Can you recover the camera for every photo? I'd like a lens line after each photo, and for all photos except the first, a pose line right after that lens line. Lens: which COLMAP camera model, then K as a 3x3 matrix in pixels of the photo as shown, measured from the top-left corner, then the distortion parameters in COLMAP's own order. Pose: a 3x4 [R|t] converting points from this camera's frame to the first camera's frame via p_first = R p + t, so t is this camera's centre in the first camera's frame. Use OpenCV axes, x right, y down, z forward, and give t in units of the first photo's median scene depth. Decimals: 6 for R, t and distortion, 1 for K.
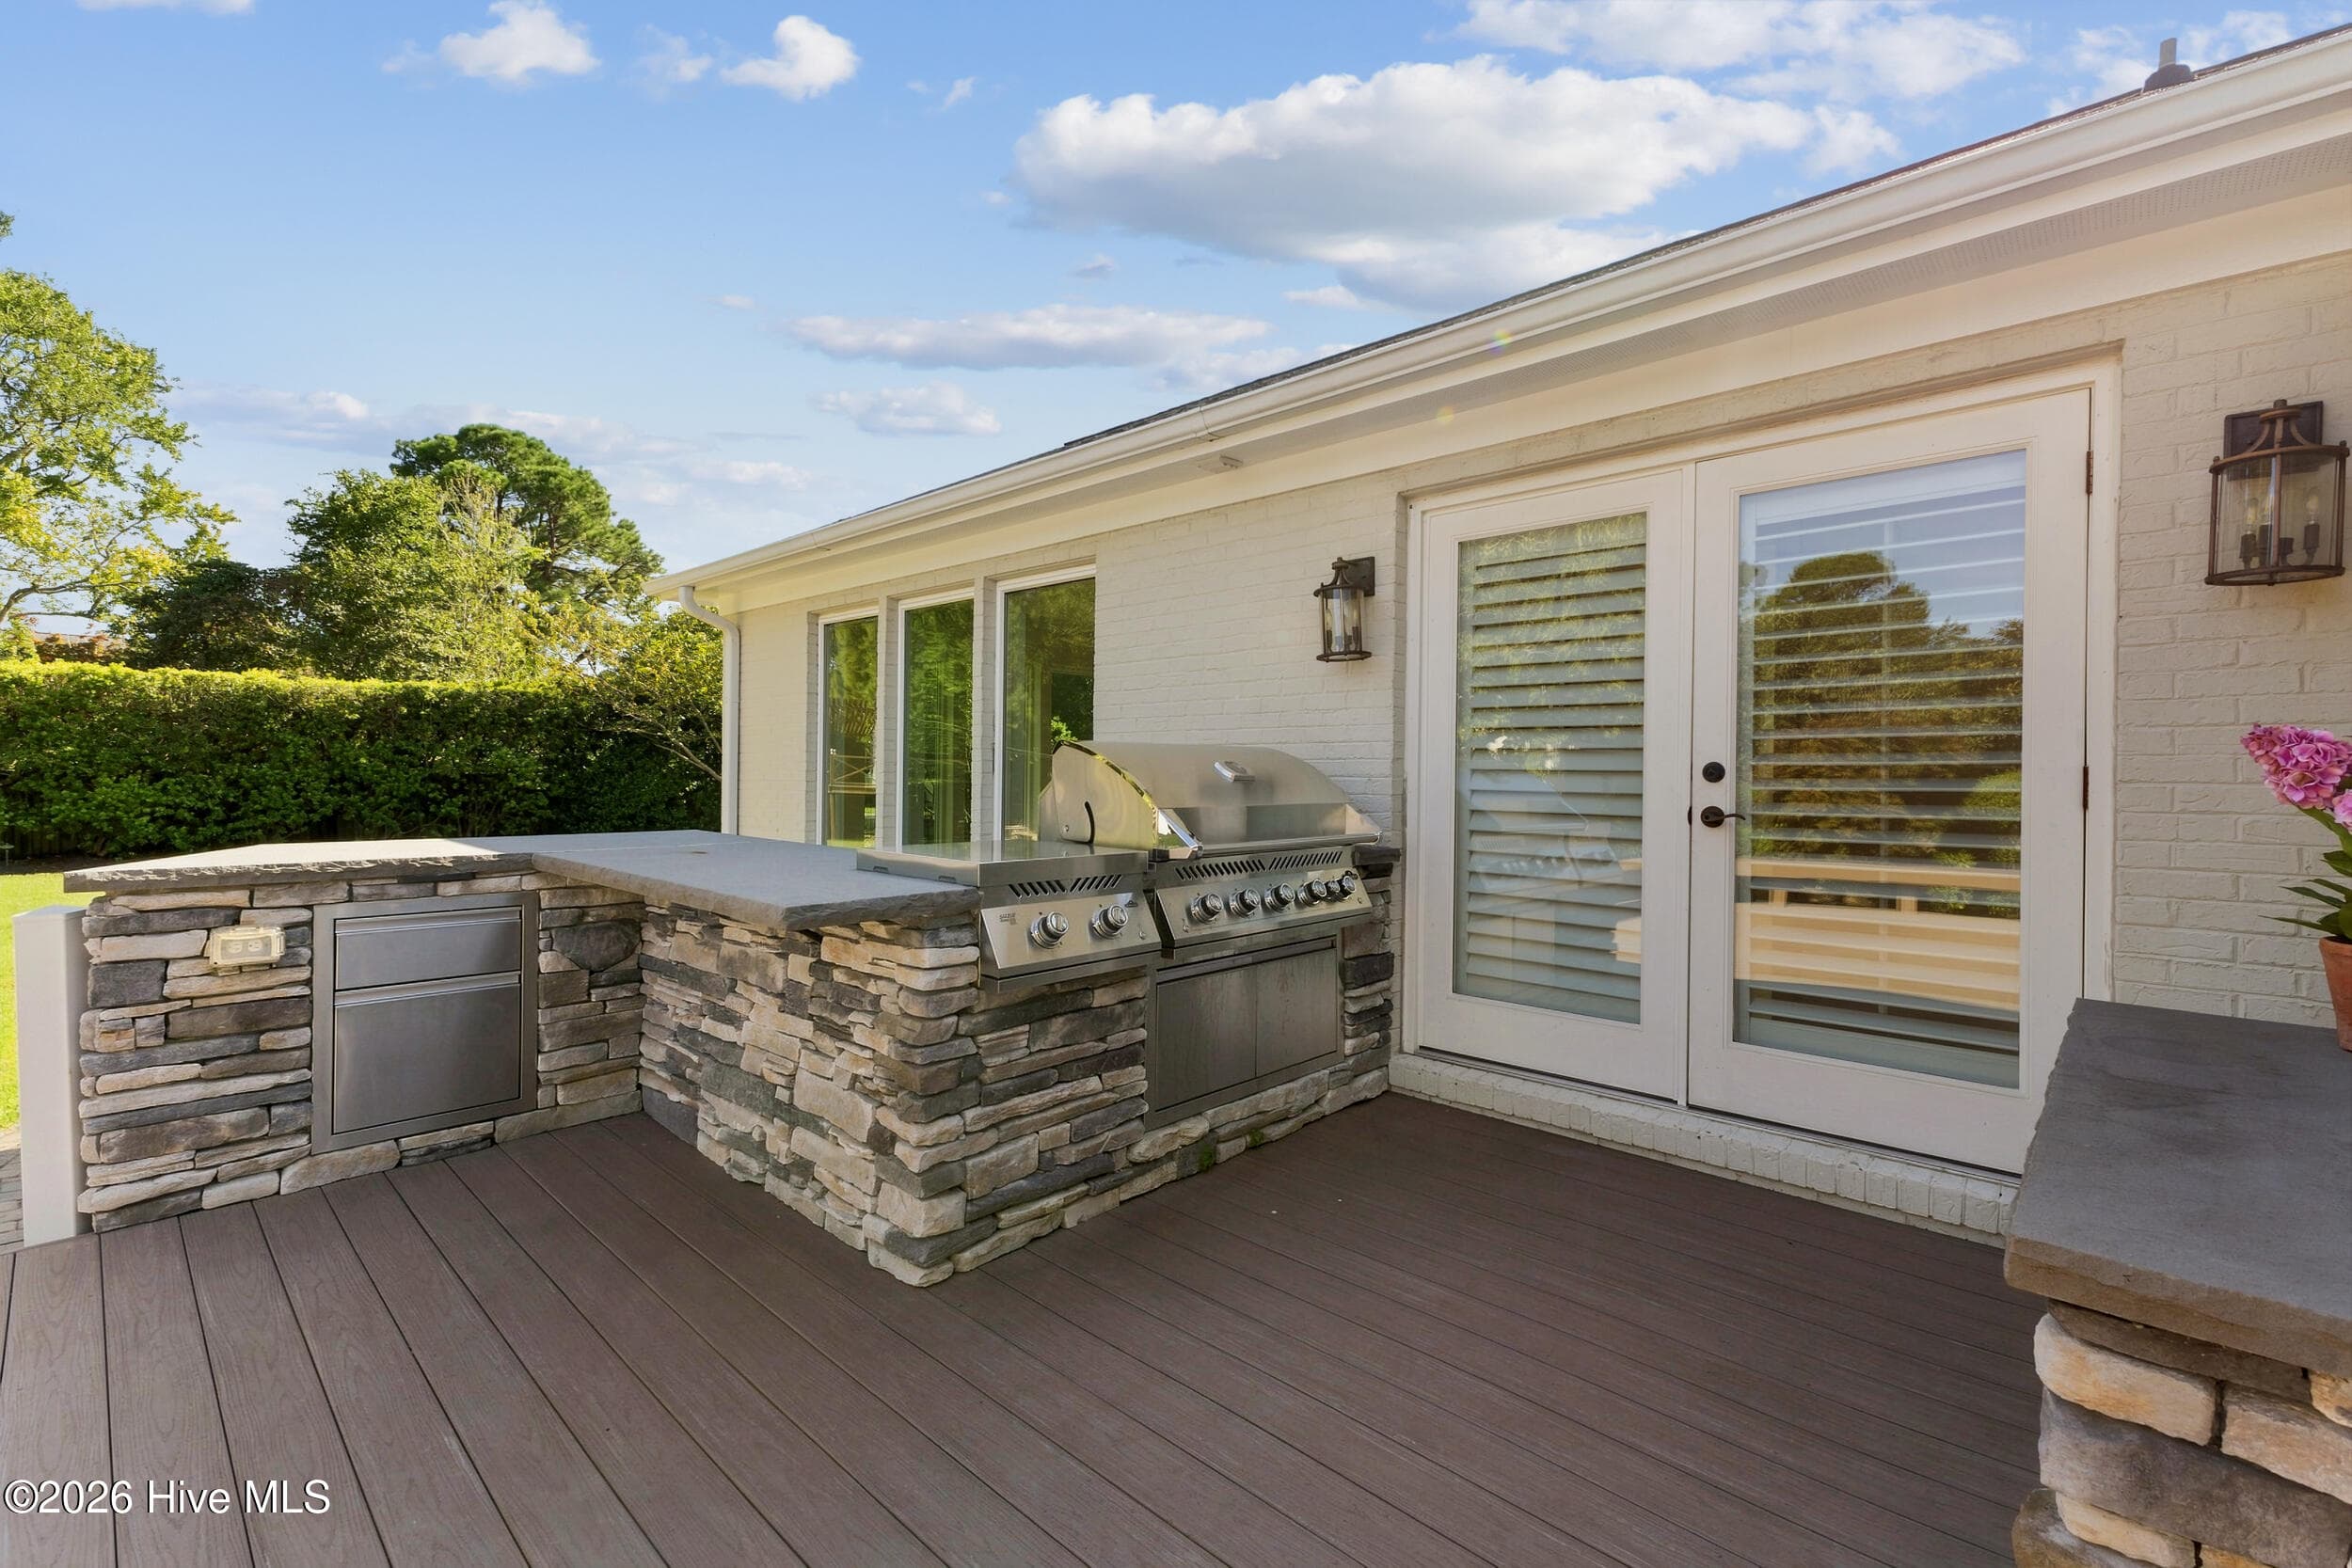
lens RADIAL K [[1025.6, 0, 1193.6], [0, 1025.6, 778.1], [0, 0, 1]] dist [0.017260, -0.003923]
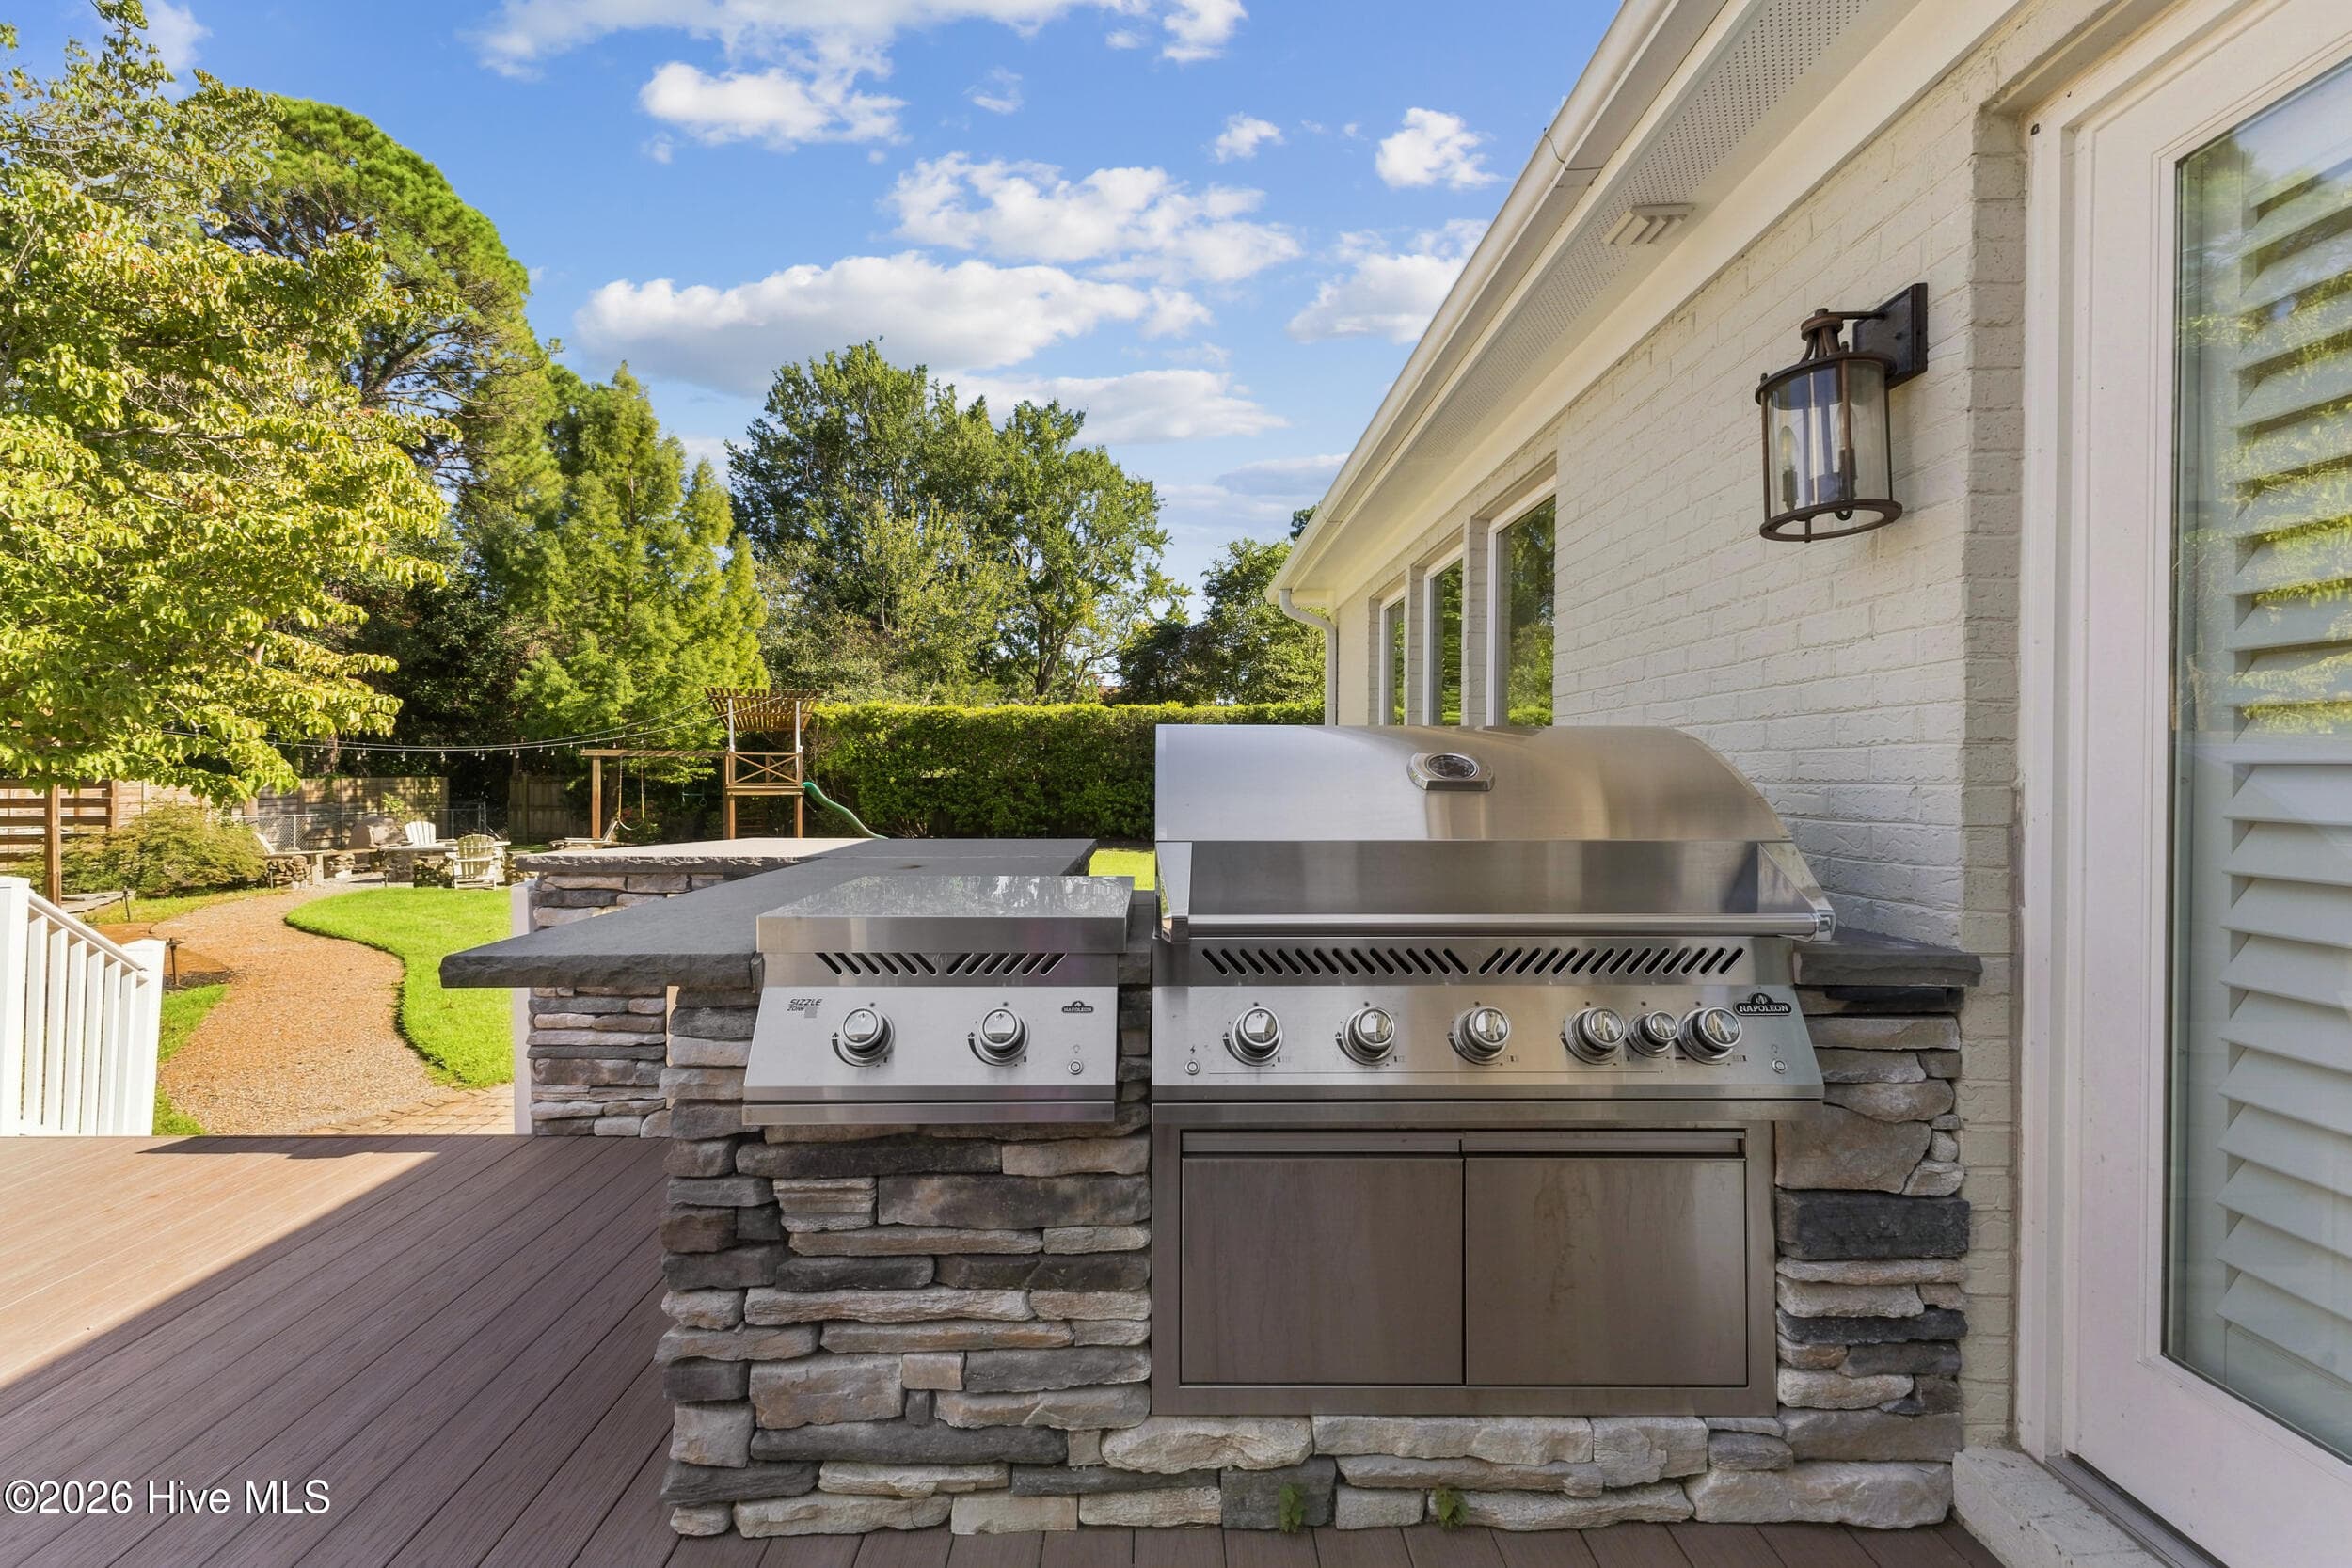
lens RADIAL K [[1025.6, 0, 1152.4], [0, 1025.6, 777.3], [0, 0, 1]] dist [0.017260, -0.003923]
pose [[0.682501, -0.003193, -0.730878, 0.364191], [-0.001049, 0.999985, -0.005349, -0.001615], [0.730884, 0.004417, 0.682487, 0.608750]]
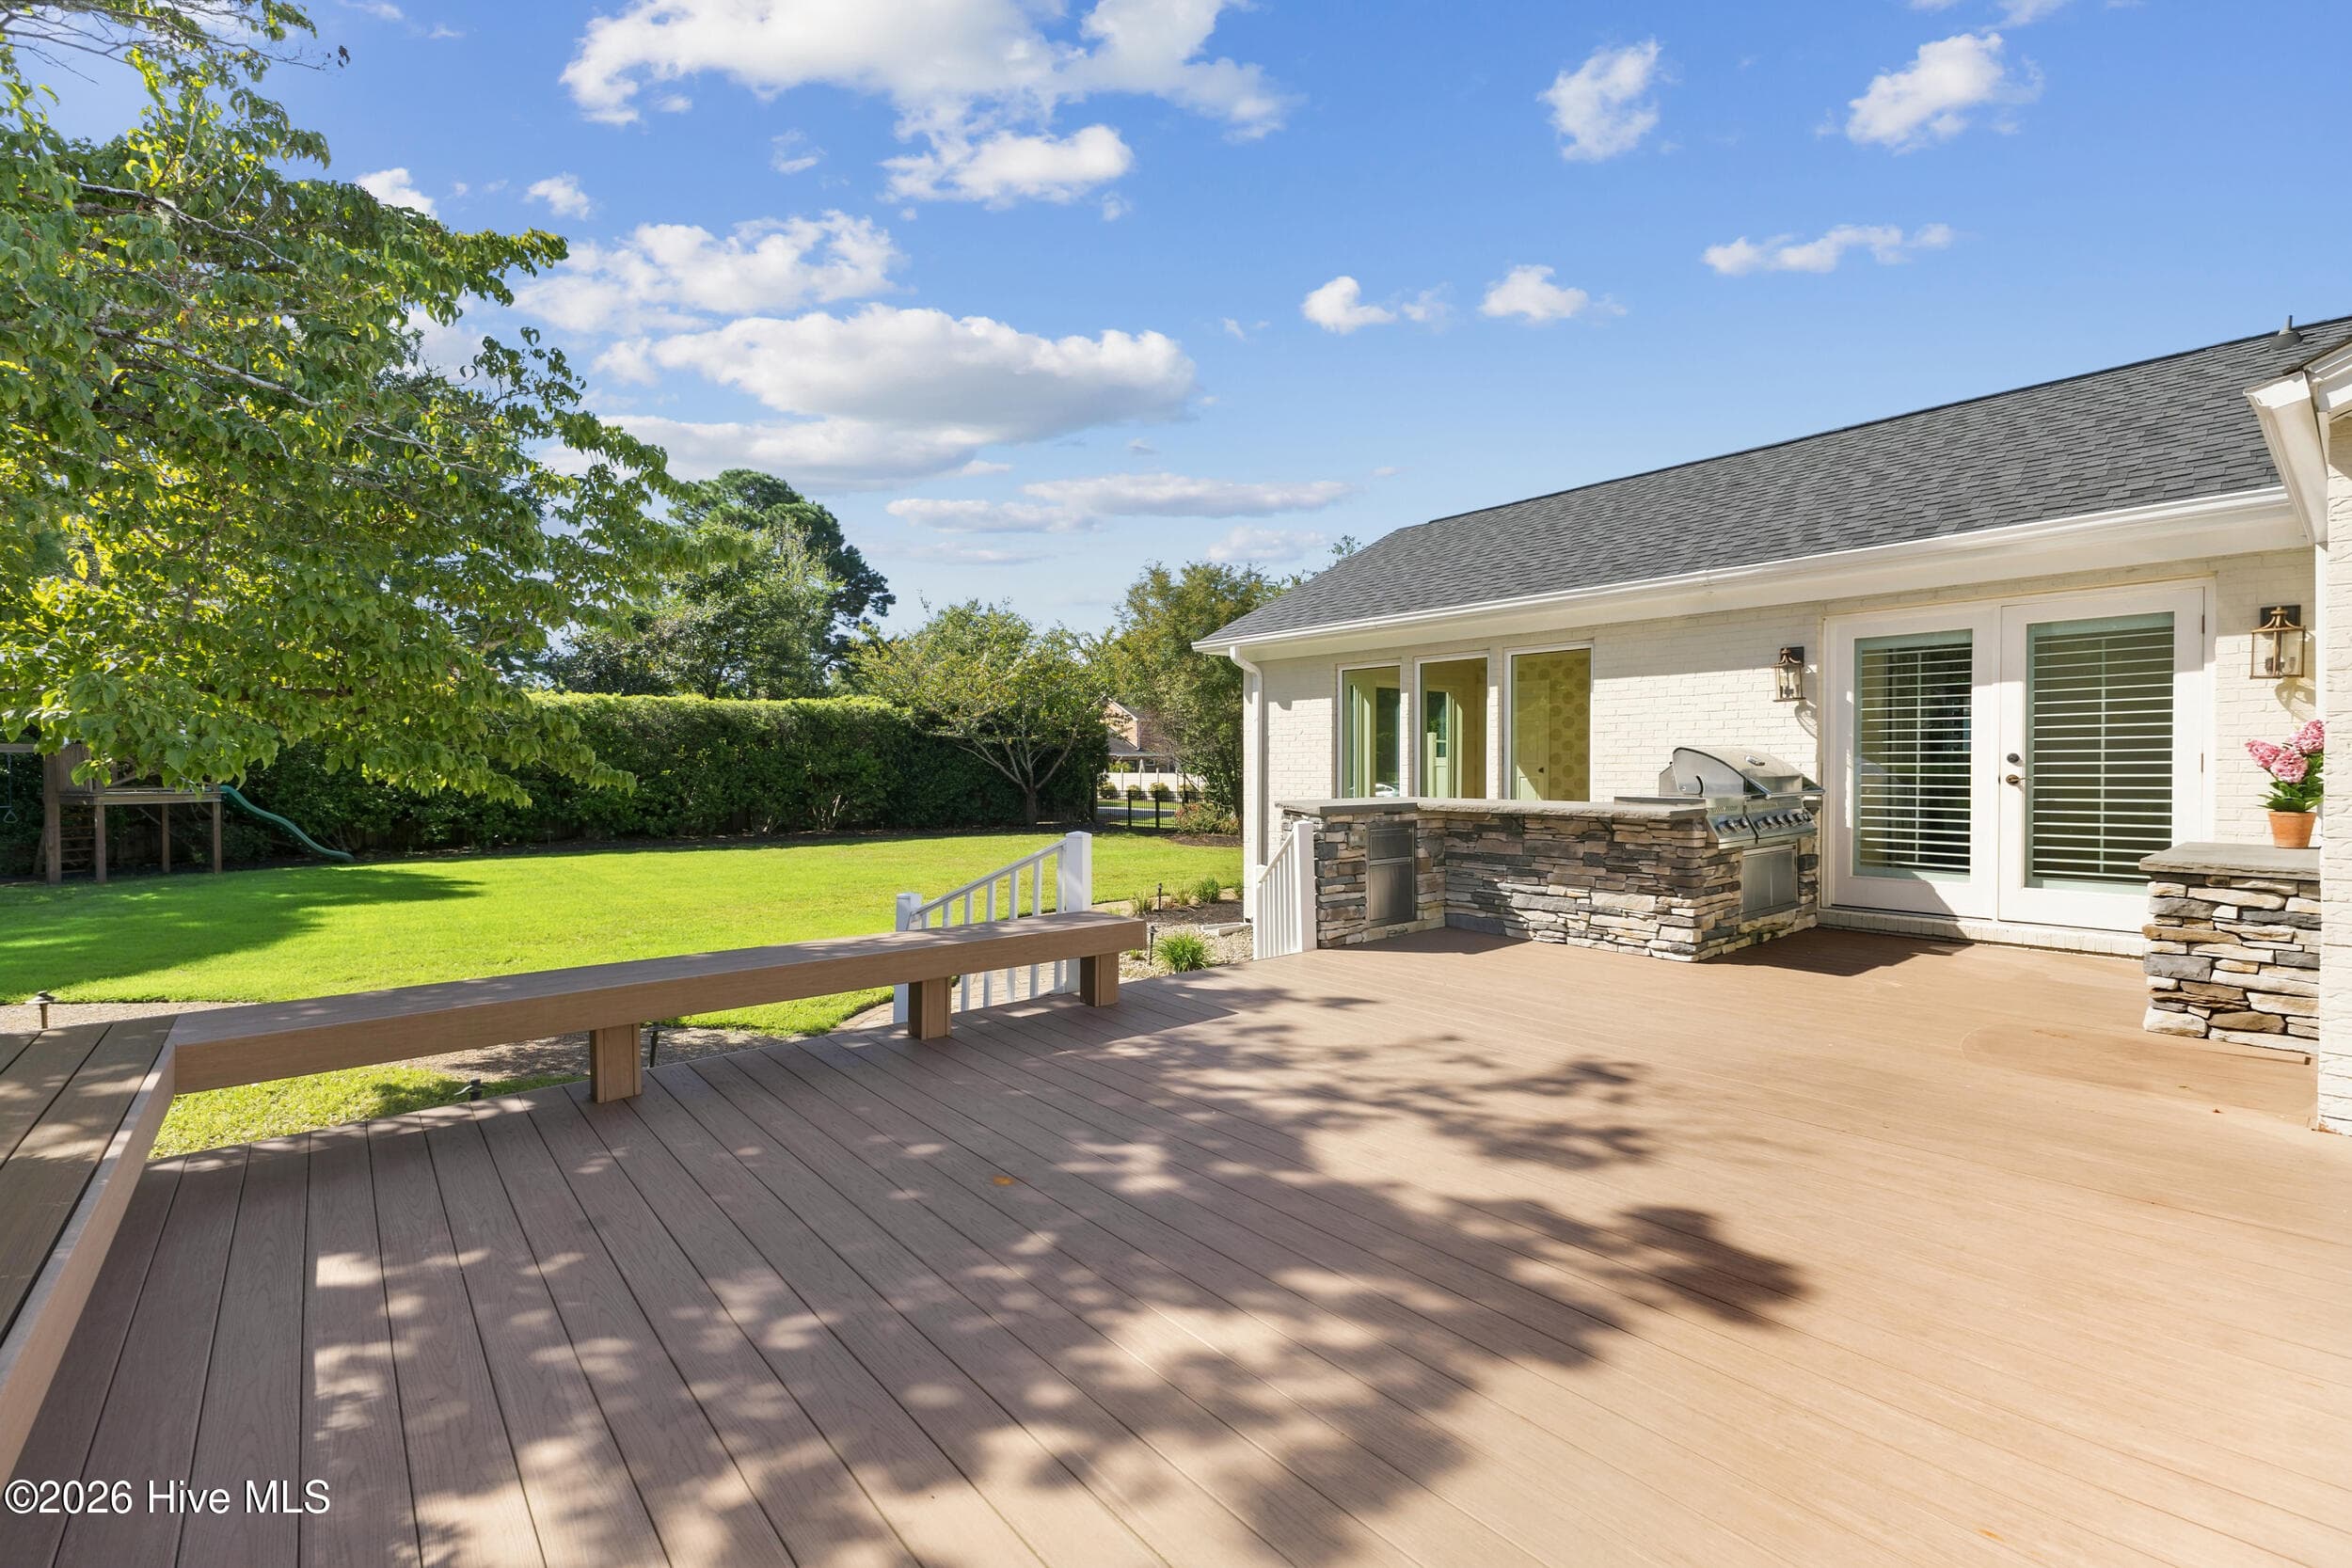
lens RADIAL K [[1025.6, 0, 1180.9], [0, 1025.6, 776.9], [0, 0, 1]] dist [0.017260, -0.003923]
pose [[0.988430, -0.014982, -0.150937, -0.906152], [0.016124, 0.999850, 0.006344, -0.008974], [0.150819, -0.008705, 0.988523, -1.412709]]
